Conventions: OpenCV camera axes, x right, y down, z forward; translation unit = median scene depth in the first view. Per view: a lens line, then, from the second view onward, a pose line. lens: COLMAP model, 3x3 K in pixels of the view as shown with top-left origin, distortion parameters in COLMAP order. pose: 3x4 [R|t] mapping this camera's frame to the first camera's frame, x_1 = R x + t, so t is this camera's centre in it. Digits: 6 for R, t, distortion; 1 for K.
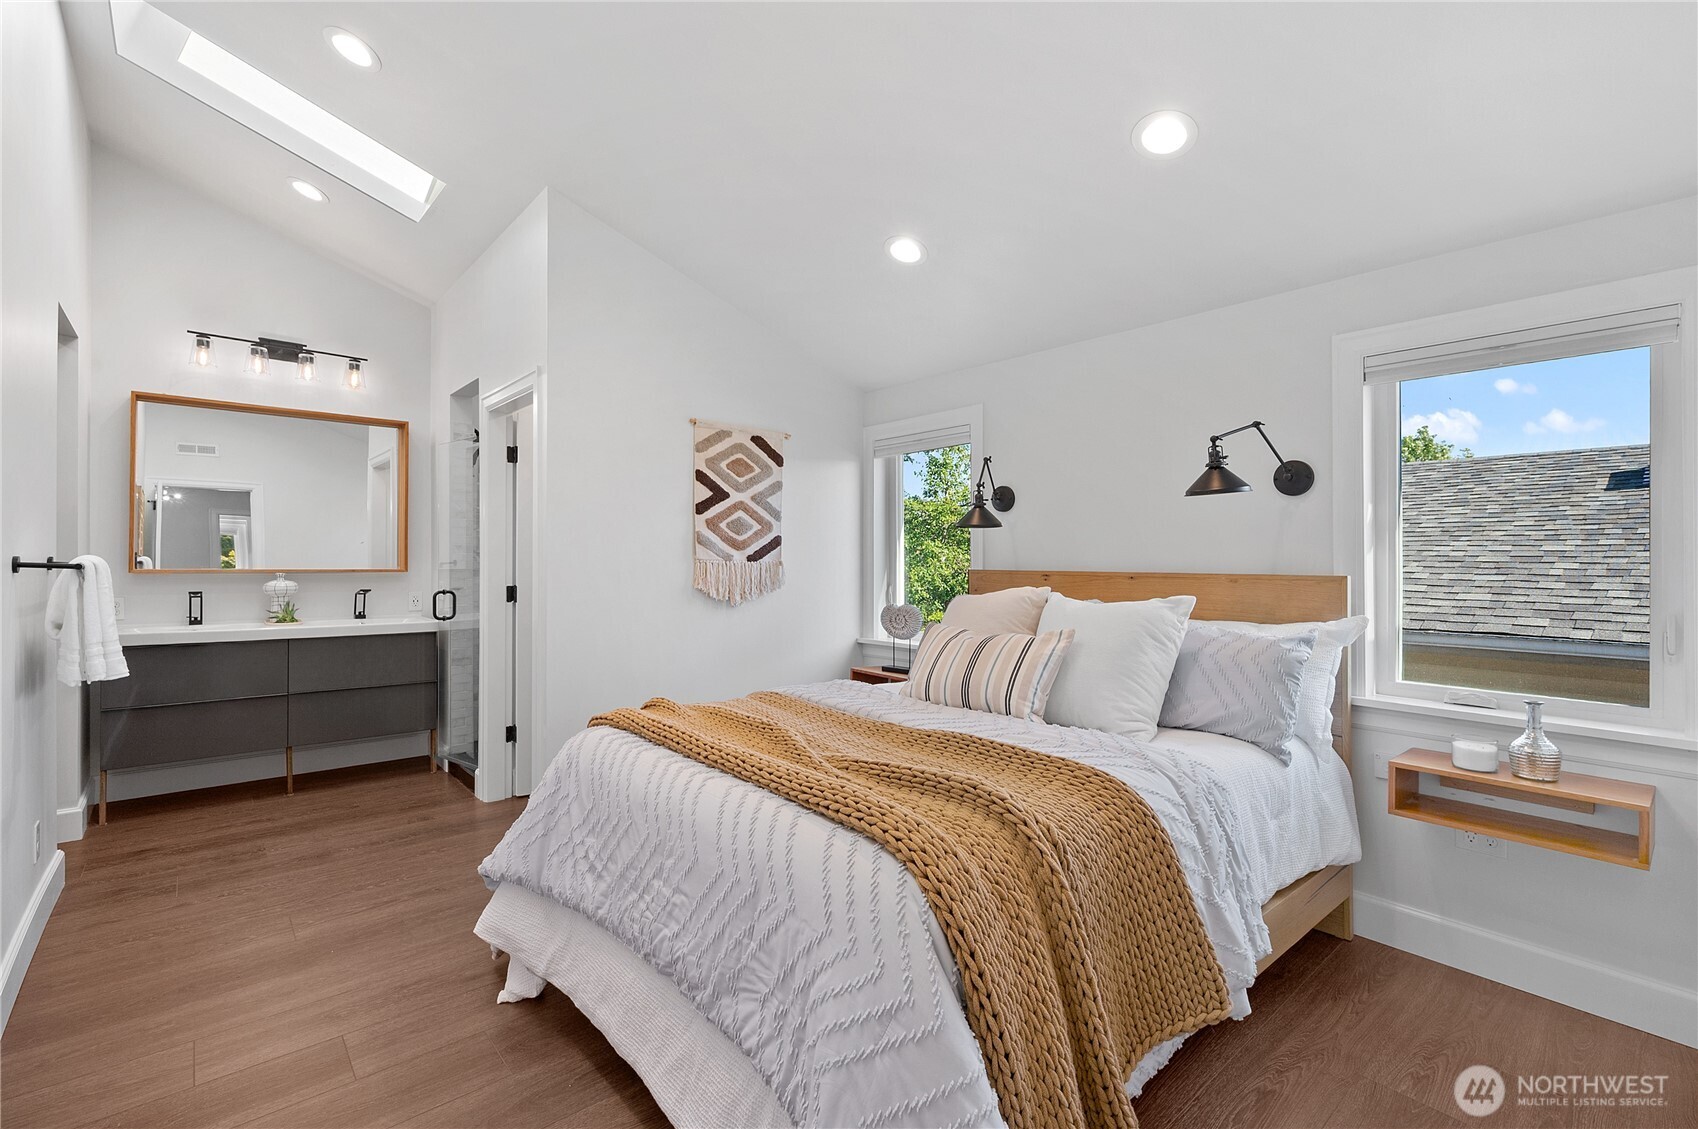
lens RADIAL K [[743.3, 0, 849.0], [0, 743.3, 564.5], [0, 0, 1]] dist [-0.000642, 0.000297]
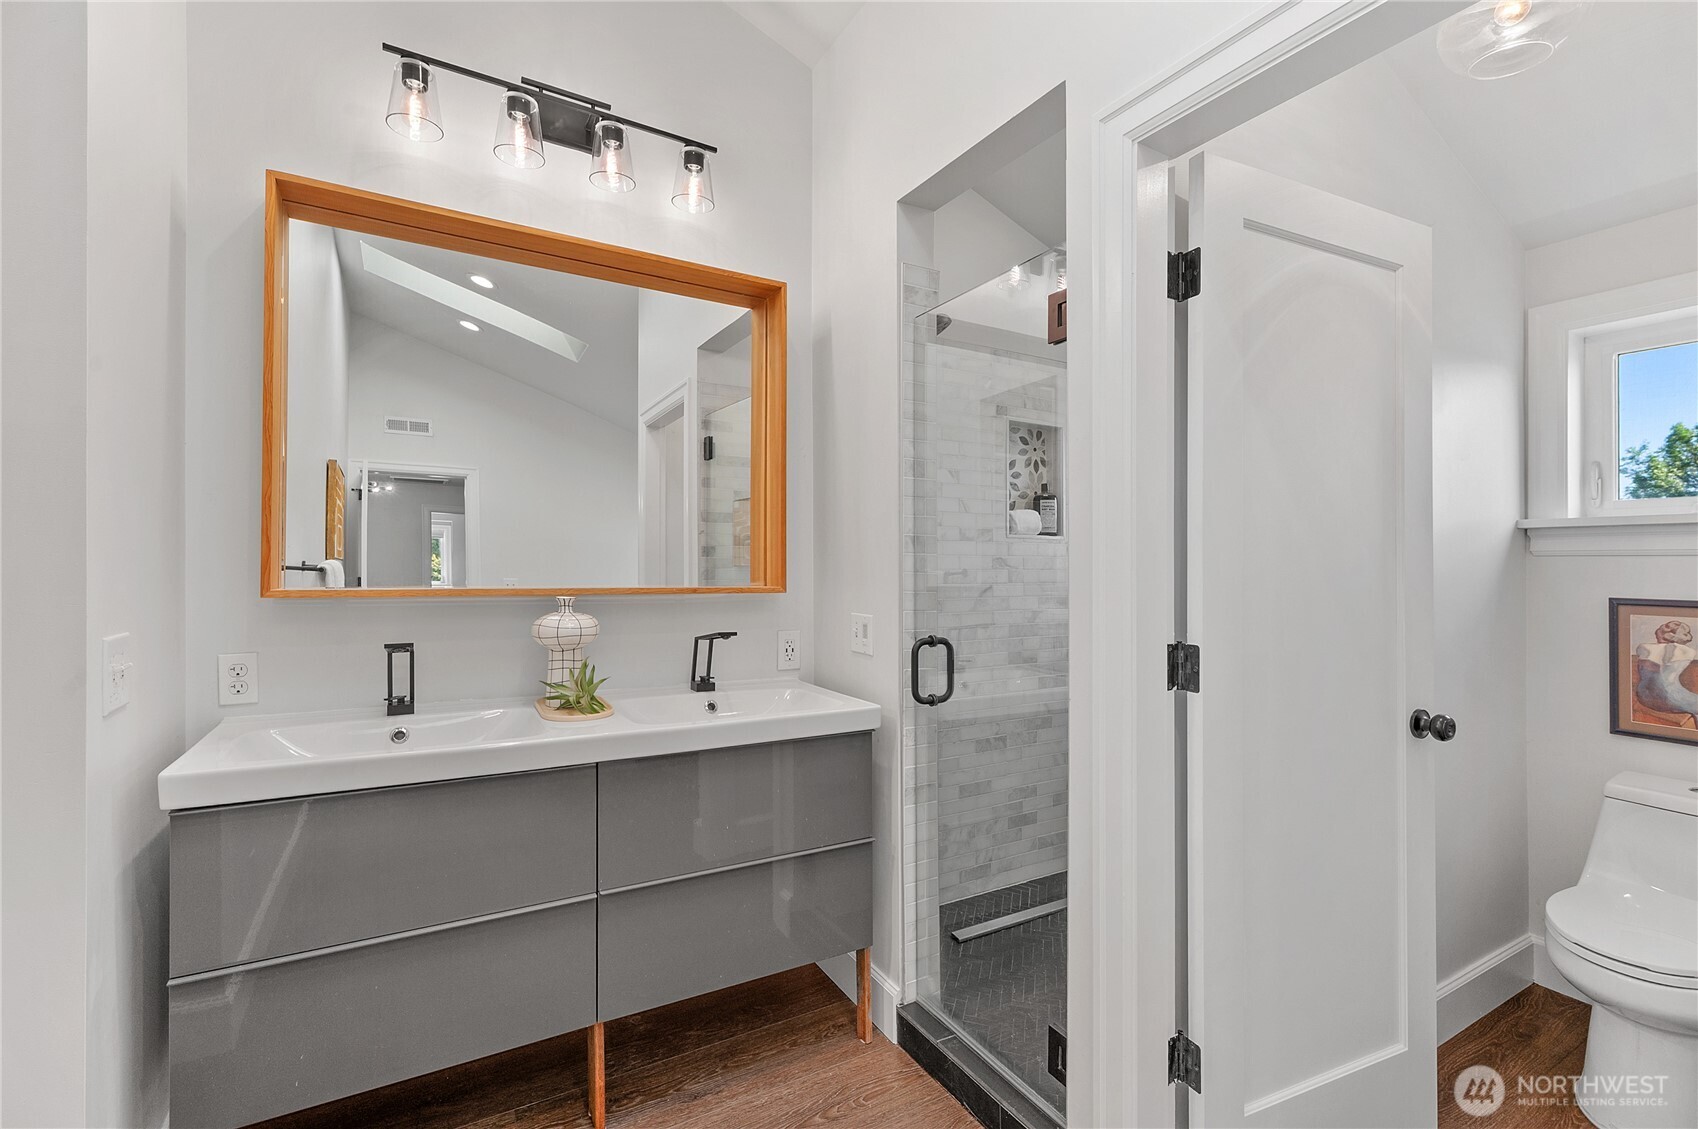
lens RADIAL K [[743.3, 0, 849.0], [0, 743.3, 564.5], [0, 0, 1]] dist [-0.000642, 0.000297]
pose [[0.982556, -0.002555, -0.185952, -0.500241], [0.001927, 0.999992, -0.003559, -0.005987], [0.185959, 0.003138, 0.982552, 0.575466]]
